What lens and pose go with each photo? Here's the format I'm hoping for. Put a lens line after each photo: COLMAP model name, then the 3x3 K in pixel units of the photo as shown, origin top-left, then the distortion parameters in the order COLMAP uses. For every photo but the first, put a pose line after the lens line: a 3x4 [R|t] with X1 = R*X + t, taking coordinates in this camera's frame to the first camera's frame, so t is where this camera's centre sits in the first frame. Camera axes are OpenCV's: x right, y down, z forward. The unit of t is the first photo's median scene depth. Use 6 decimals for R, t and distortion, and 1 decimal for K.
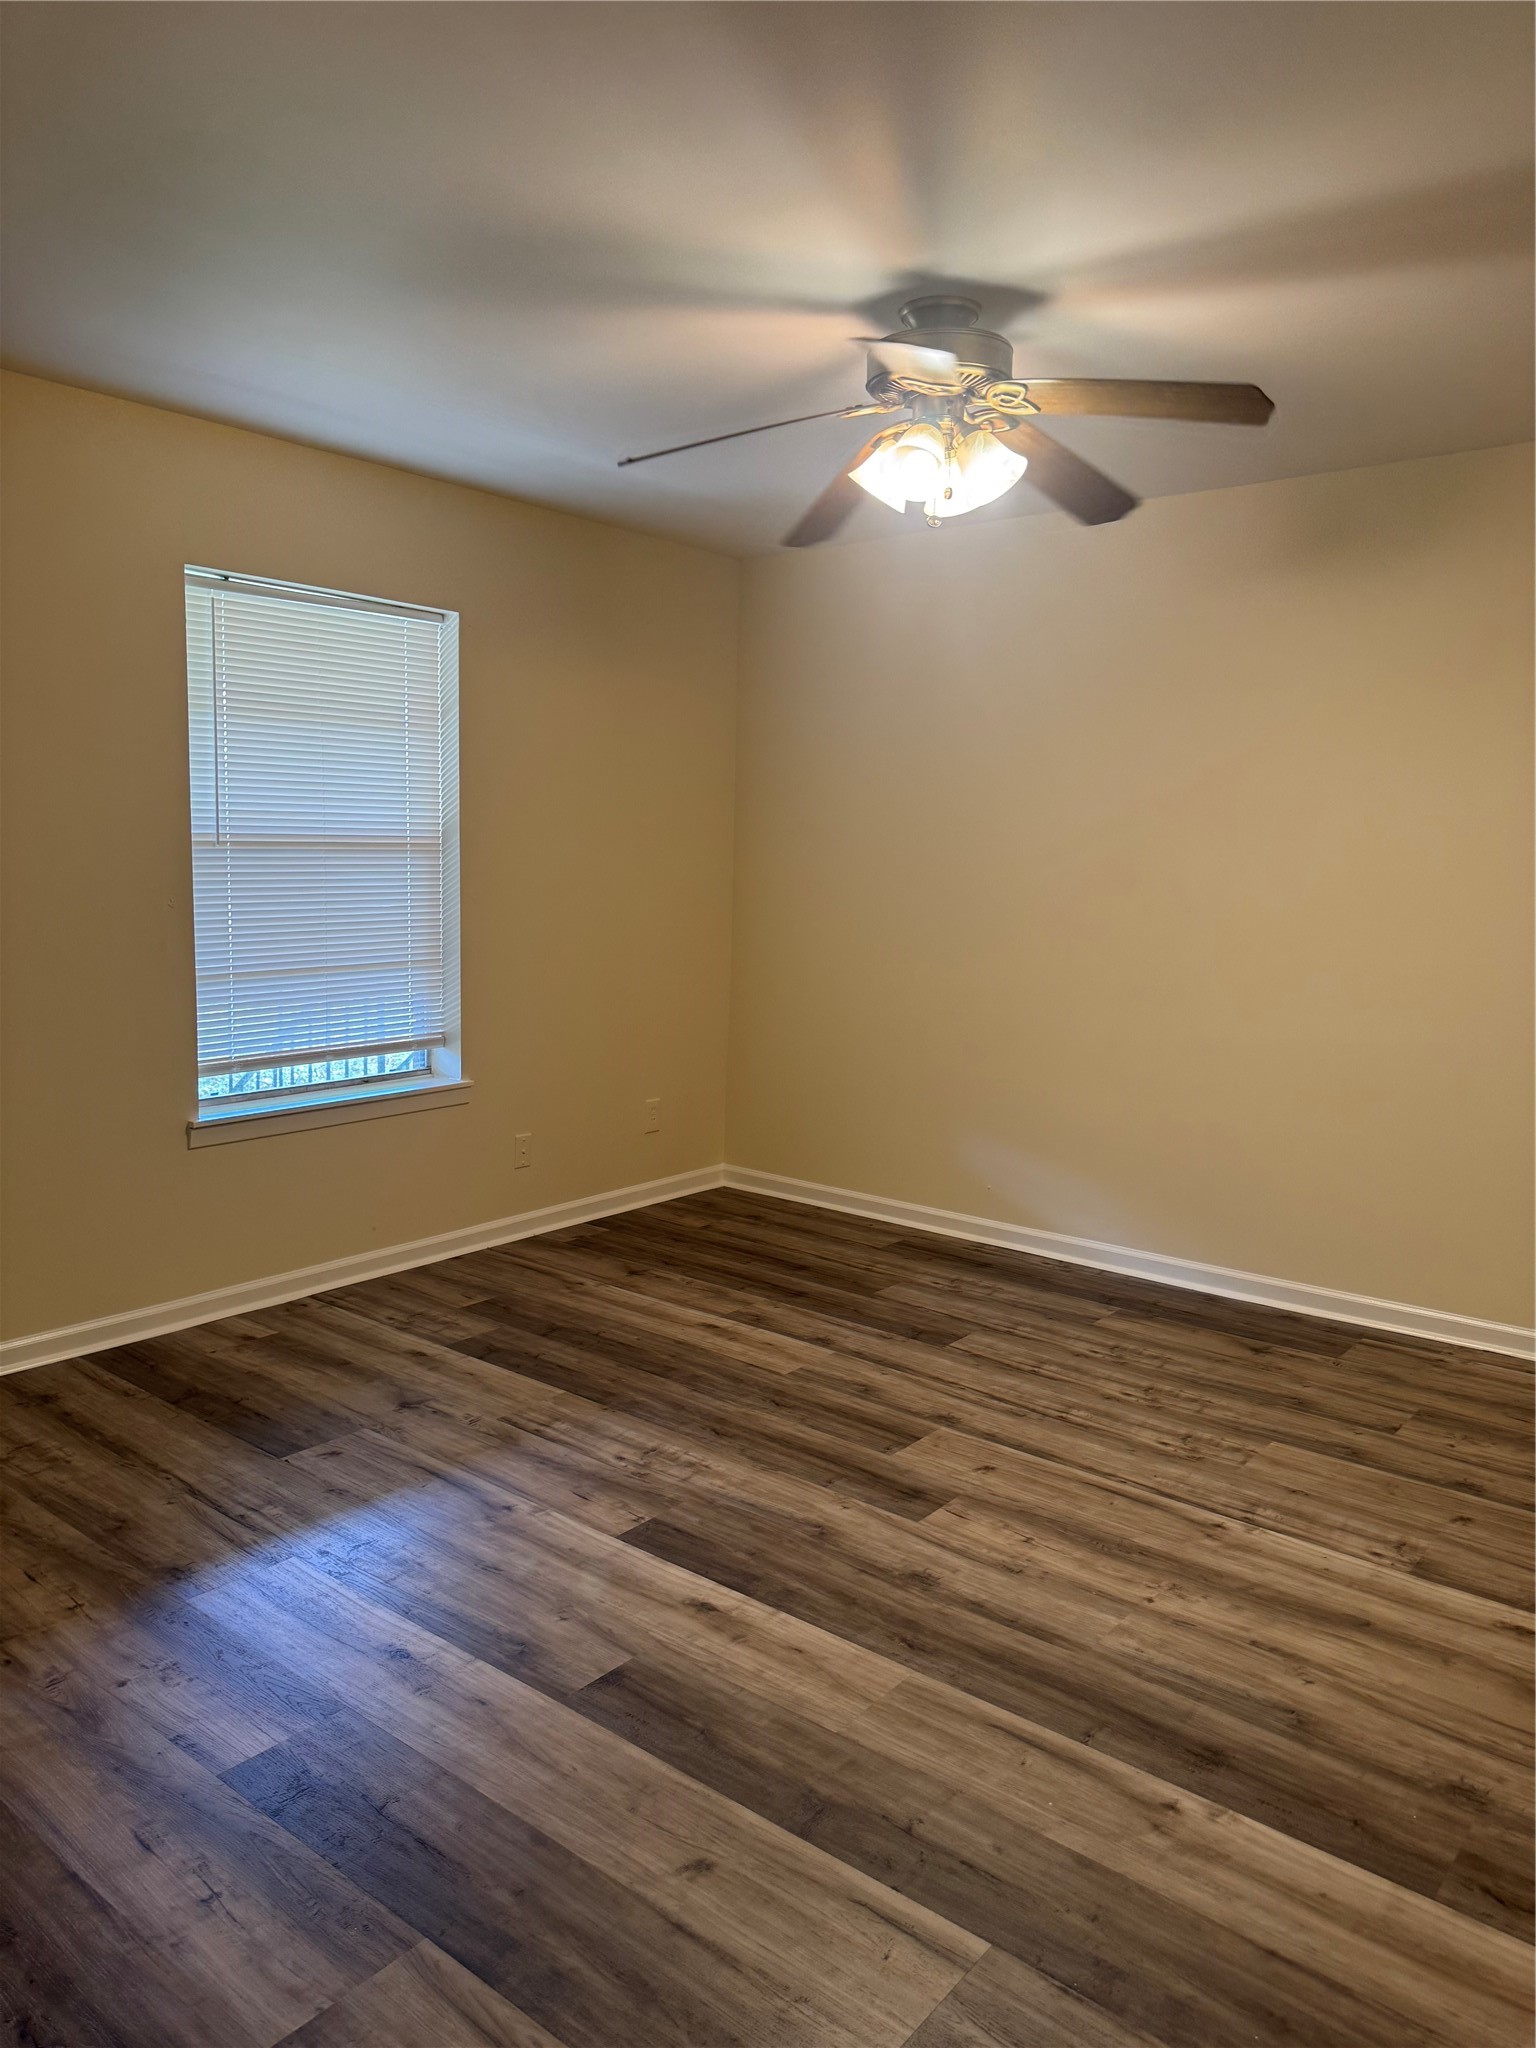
lens RADIAL K [[1421.4, 0, 750.4], [0, 1421.4, 1023.3], [0, 0, 1]] dist [0.200603, -0.348823]
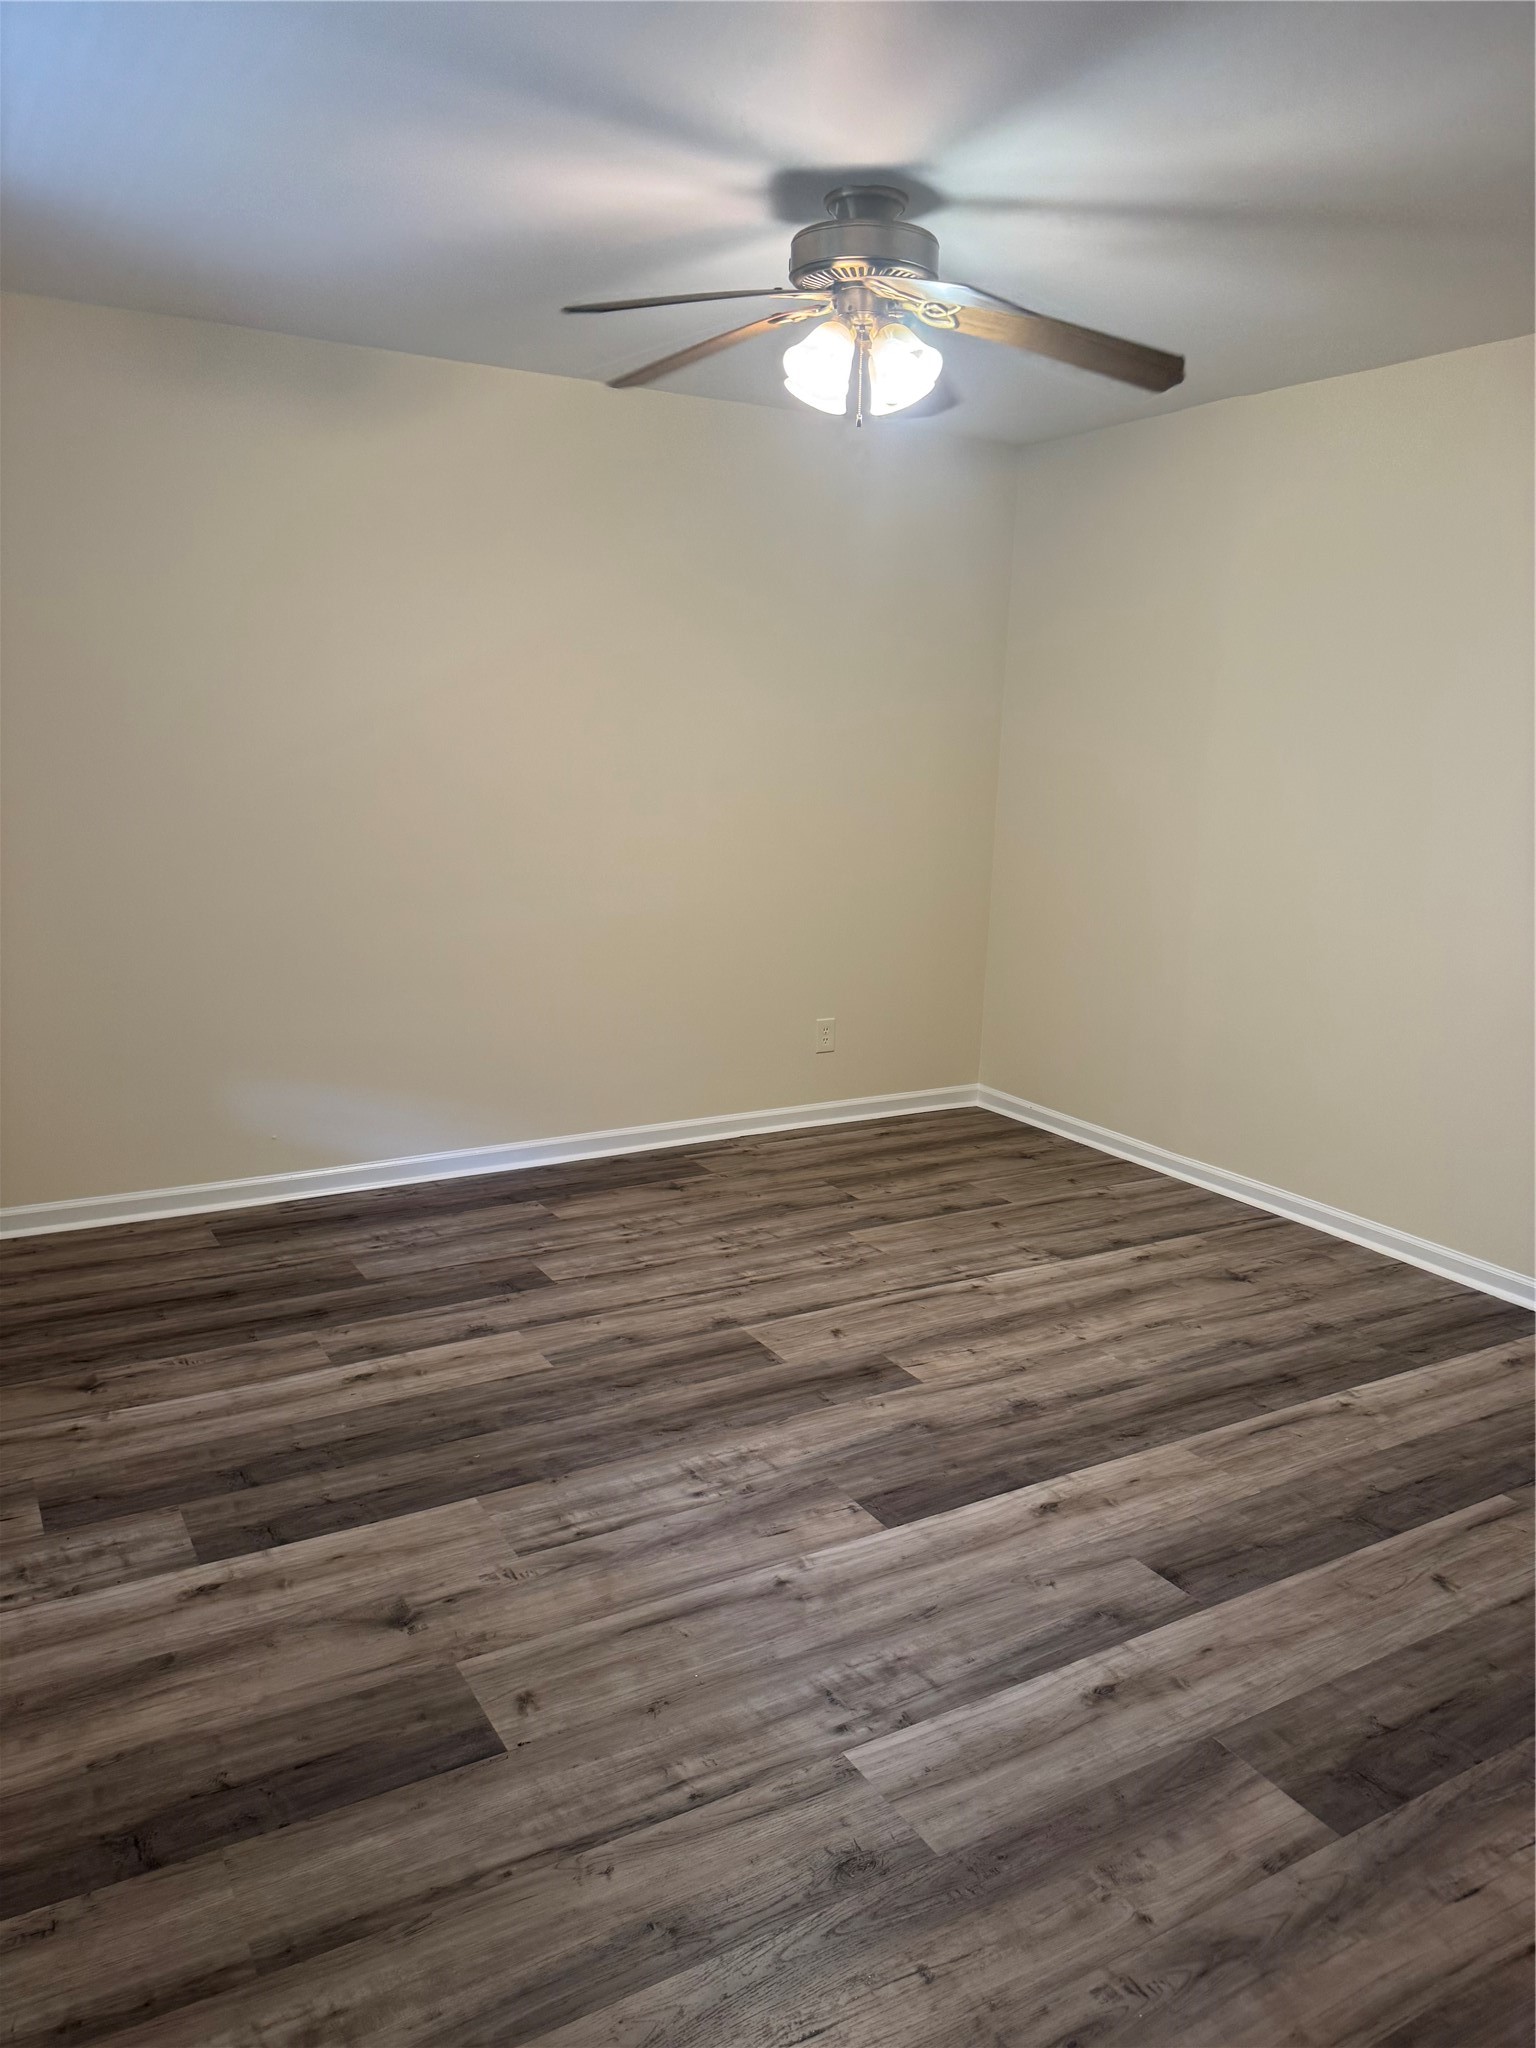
lens RADIAL K [[1437.7, 0, 768.0], [0, 1437.7, 1024.0], [0, 0, 1]] dist [0.142577, -0.230952]
pose [[0.343994, -0.188430, 0.919871, -0.845125], [0.096458, 0.981566, 0.164996, -0.107070], [-0.934004, 0.031971, 0.355828, 0.690092]]
